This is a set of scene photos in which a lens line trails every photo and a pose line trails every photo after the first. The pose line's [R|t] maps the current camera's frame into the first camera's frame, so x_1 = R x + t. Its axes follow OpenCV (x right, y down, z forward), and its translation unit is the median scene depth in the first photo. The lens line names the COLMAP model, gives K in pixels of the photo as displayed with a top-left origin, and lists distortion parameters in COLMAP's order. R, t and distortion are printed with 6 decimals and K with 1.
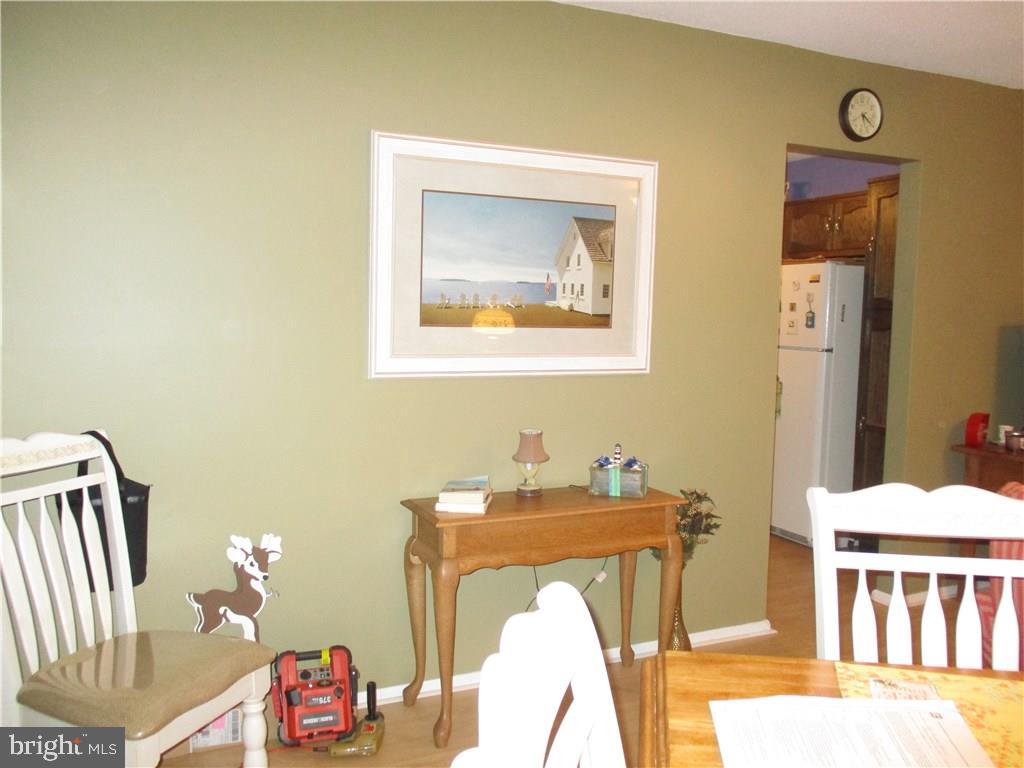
lens RADIAL K [[891.6, 0, 512.0], [0, 891.6, 384.0], [0, 0, 1]] dist [-0.019264, -0.005653]
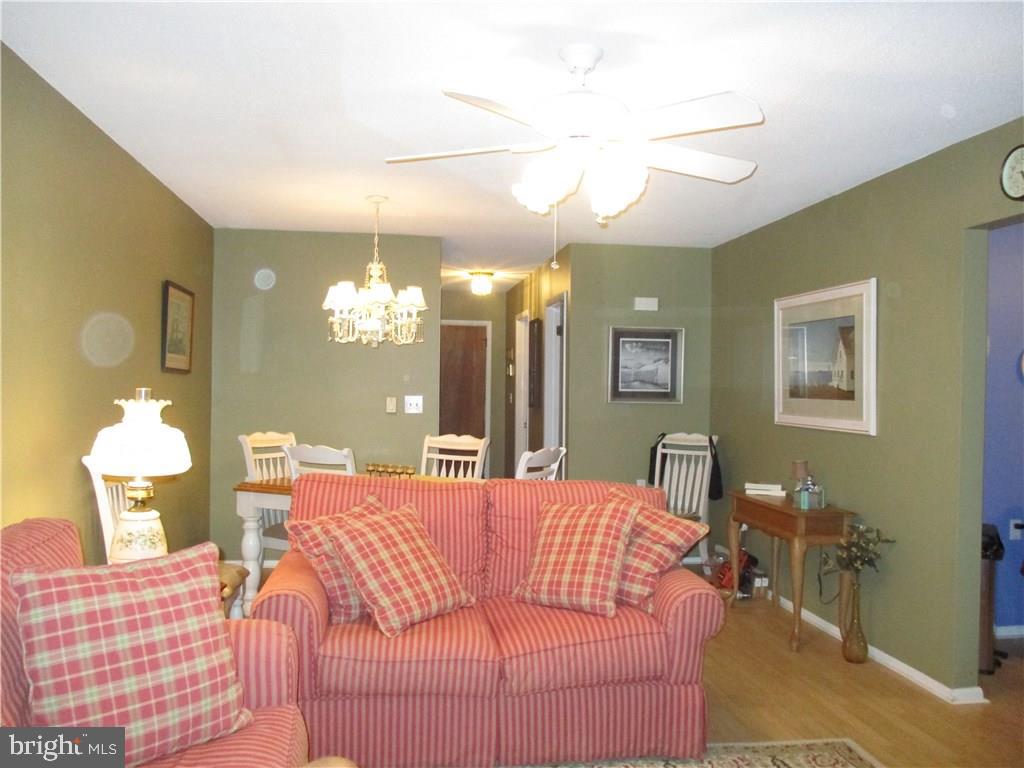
lens RADIAL K [[891.6, 0, 512.0], [0, 891.6, 384.0], [0, 0, 1]] dist [-0.019264, -0.005653]
pose [[-0.307023, -0.025775, -0.951353, 1.668744], [-0.107885, 0.994132, 0.007883, -0.042543], [0.945567, 0.105057, -0.308002, 0.942789]]
